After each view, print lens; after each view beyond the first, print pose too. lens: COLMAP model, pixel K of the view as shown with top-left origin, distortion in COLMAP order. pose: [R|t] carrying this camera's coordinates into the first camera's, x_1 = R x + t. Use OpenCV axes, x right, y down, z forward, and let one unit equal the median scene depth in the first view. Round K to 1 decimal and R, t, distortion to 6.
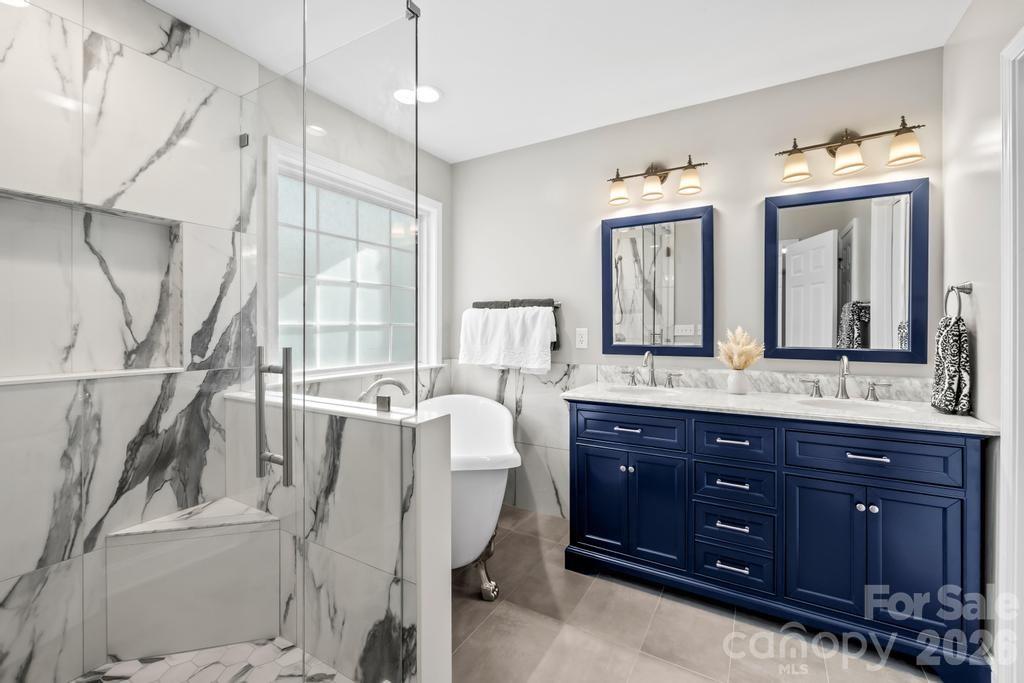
lens RADIAL K [[430.5, 0, 516.1], [0, 430.5, 326.4], [0, 0, 1]] dist [-0.002764, 0.000132]
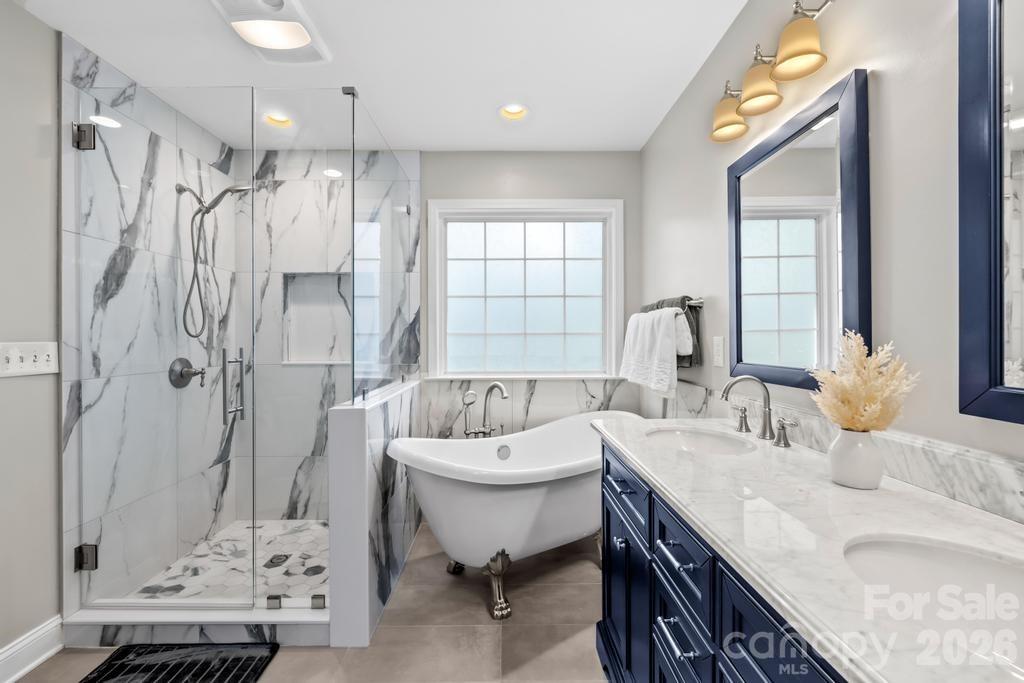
lens RADIAL K [[430.5, 0, 512.0], [0, 430.5, 336.5], [0, 0, 1]] dist [-0.002764, 0.000132]
pose [[0.514826, -0.005372, -0.857278, 0.791013], [0.007321, 0.999971, -0.001870, 0.005796], [0.857263, -0.005313, 0.514851, 0.535785]]
